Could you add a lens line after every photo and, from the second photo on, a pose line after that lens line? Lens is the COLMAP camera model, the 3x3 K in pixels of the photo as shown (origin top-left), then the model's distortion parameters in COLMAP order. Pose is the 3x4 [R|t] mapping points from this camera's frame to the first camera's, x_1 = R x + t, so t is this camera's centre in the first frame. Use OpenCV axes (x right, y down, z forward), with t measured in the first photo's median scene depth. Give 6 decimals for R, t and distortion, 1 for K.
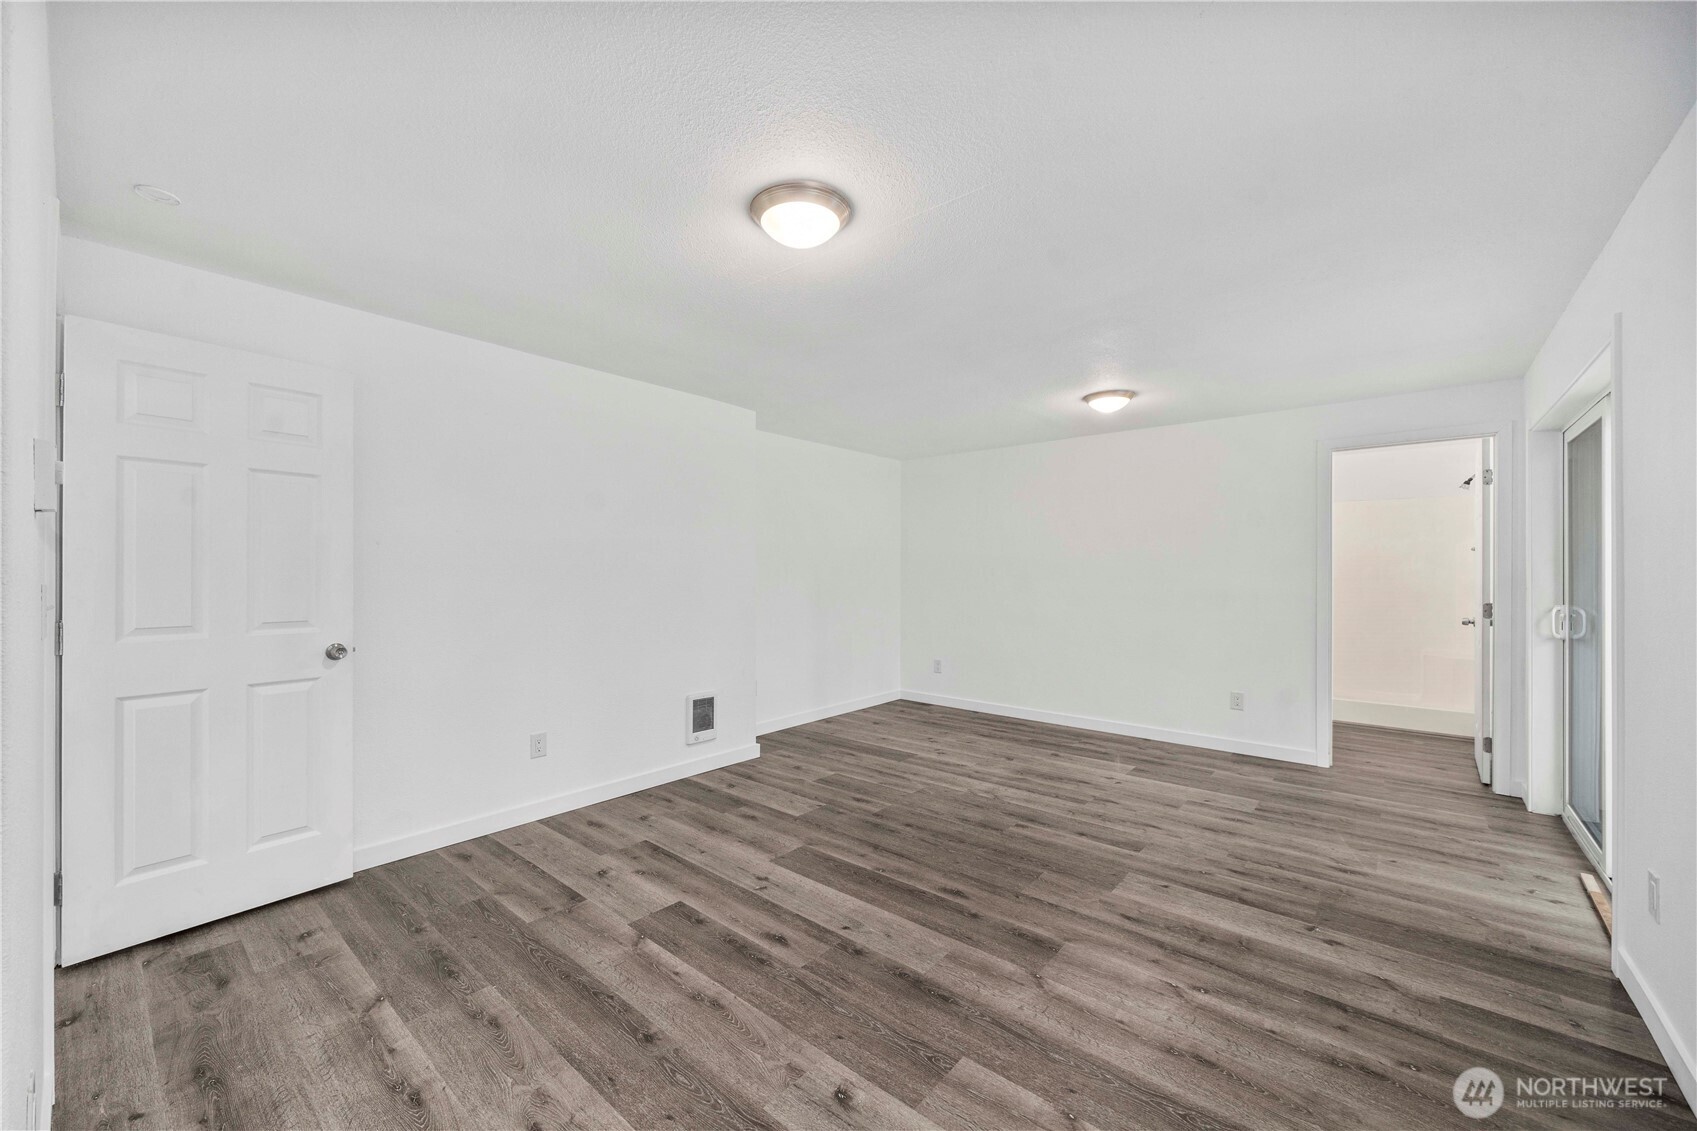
lens RADIAL K [[649.8, 0, 848.5], [0, 649.8, 565.5], [0, 0, 1]] dist [-0.000642, -0.000143]
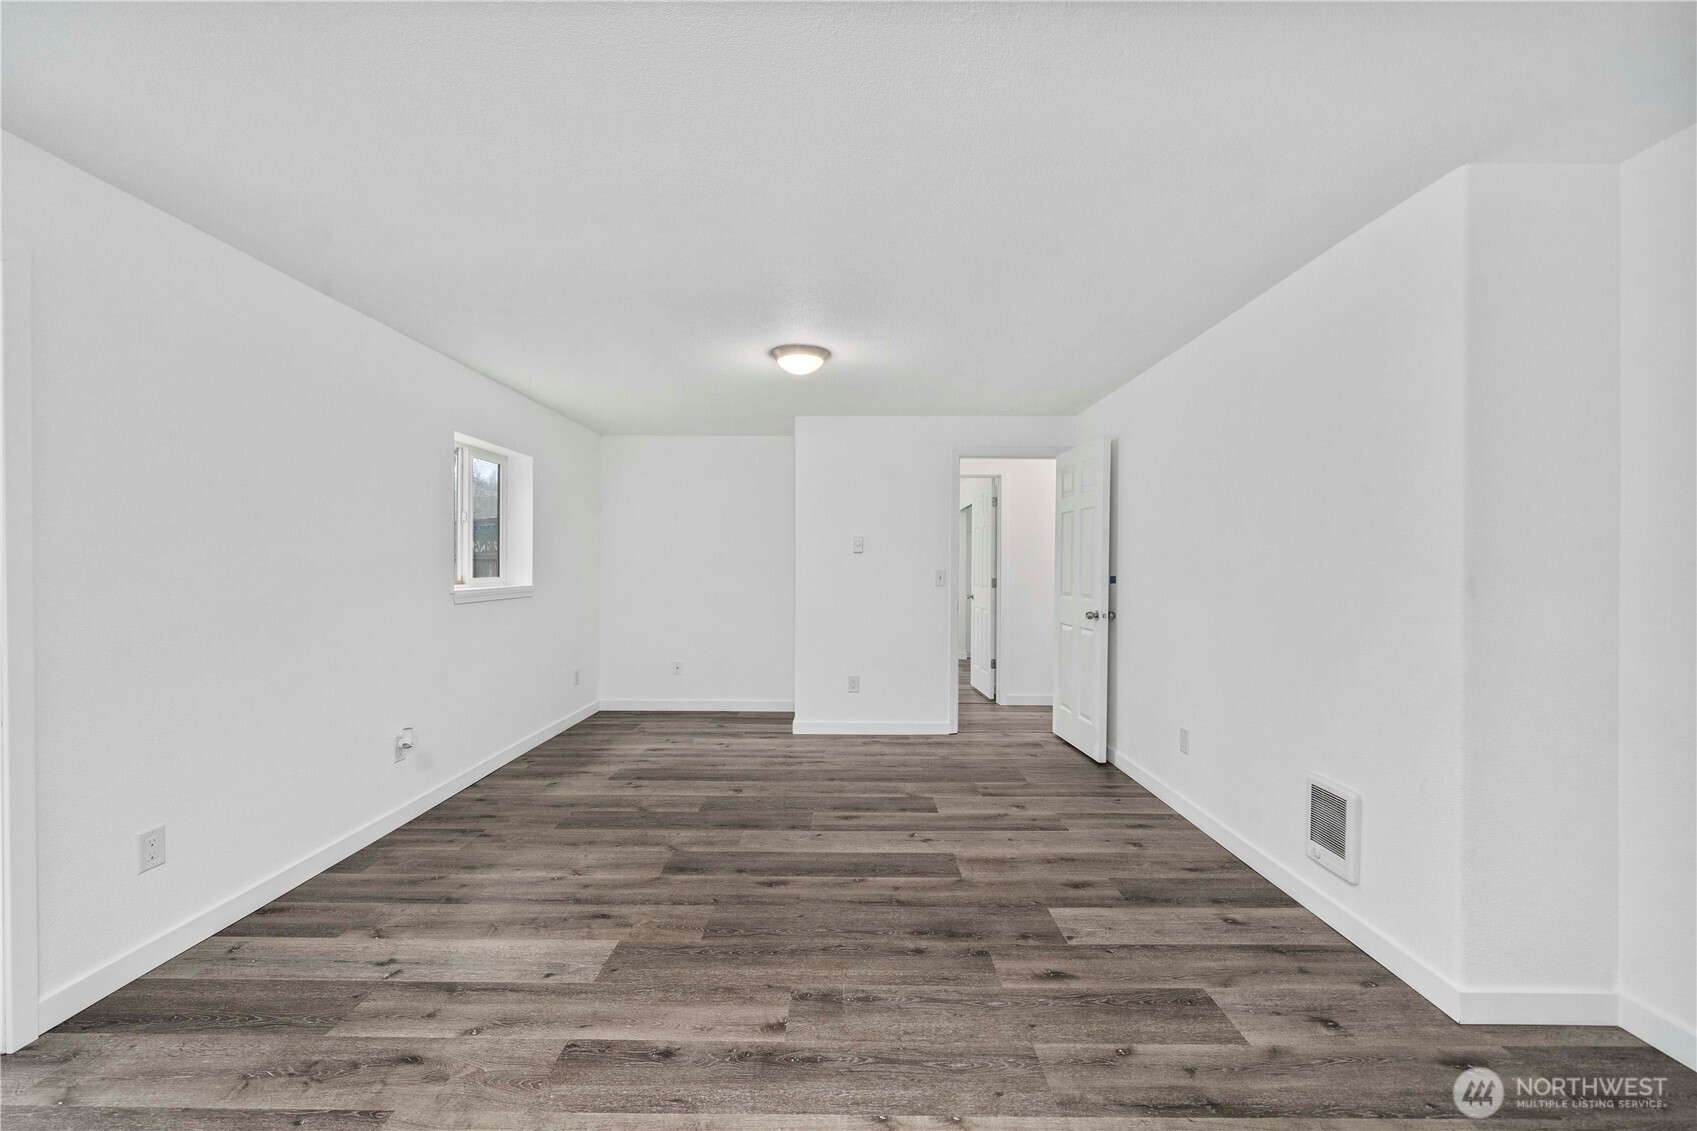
lens RADIAL K [[649.8, 0, 848.5], [0, 649.8, 565.5], [0, 0, 1]] dist [-0.000642, -0.000143]
pose [[-0.766176, -0.005118, -0.642610, 0.723964], [0.004105, 0.999909, -0.012857, 0.021863], [0.642618, -0.012489, -0.766085, 1.853157]]
